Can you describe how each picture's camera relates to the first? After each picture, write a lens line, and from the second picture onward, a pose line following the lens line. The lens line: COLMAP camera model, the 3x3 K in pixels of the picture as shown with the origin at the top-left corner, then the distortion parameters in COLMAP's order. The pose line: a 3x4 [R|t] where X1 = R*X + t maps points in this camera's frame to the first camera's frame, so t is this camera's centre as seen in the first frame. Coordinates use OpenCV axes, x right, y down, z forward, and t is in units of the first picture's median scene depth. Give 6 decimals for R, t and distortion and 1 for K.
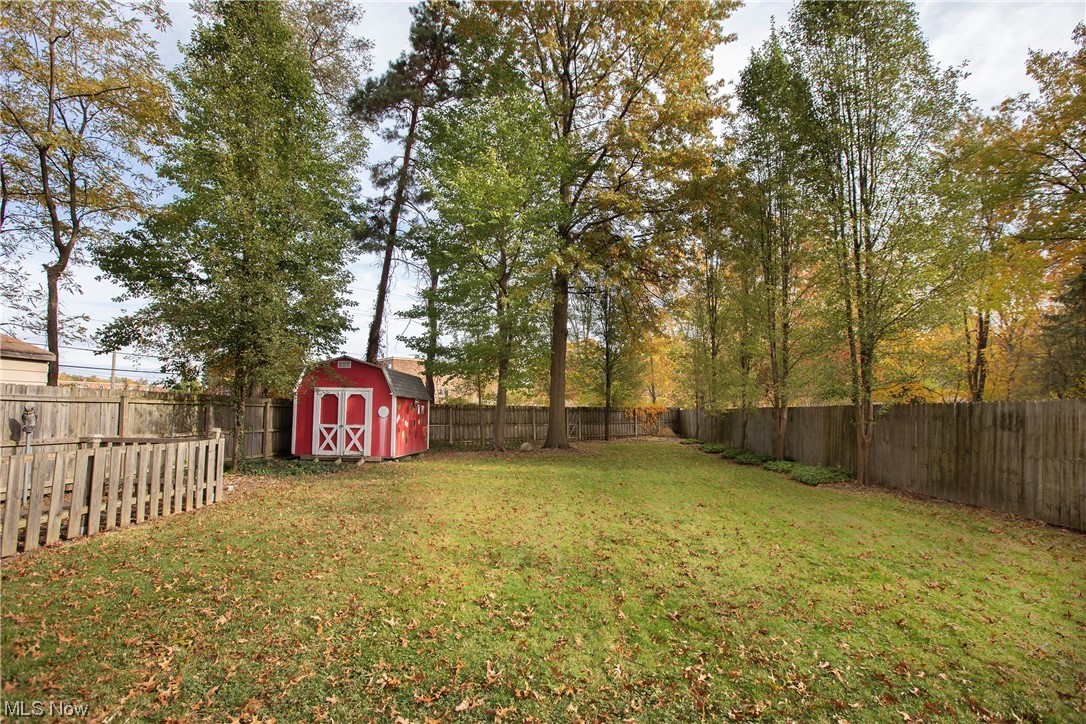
lens RADIAL K [[498.6, 0, 545.5], [0, 498.6, 388.6], [0, 0, 1]] dist [-0.022297, 0.014803]
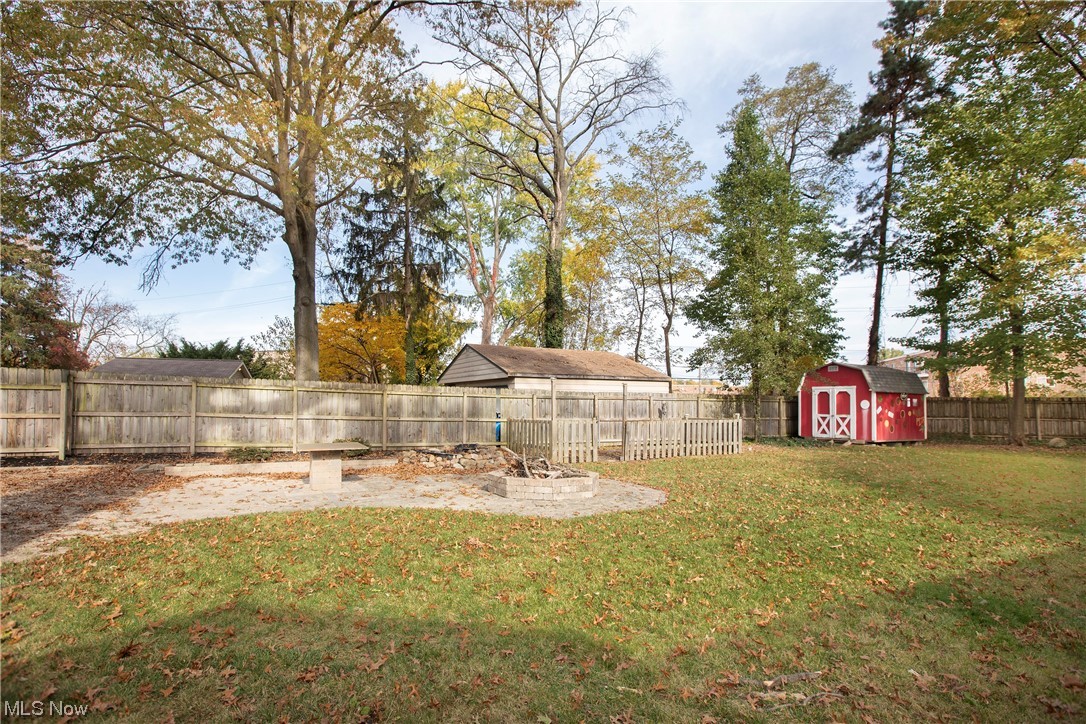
lens RADIAL K [[434.9, 0, 543.3], [0, 434.9, 352.9], [0, 0, 1]] dist [-0.034870, 0.008169]
pose [[0.483316, -0.107750, -0.868790, 0.171827], [0.038754, 0.994057, -0.101727, -0.003752], [0.874588, 0.015497, 0.484619, -0.175506]]
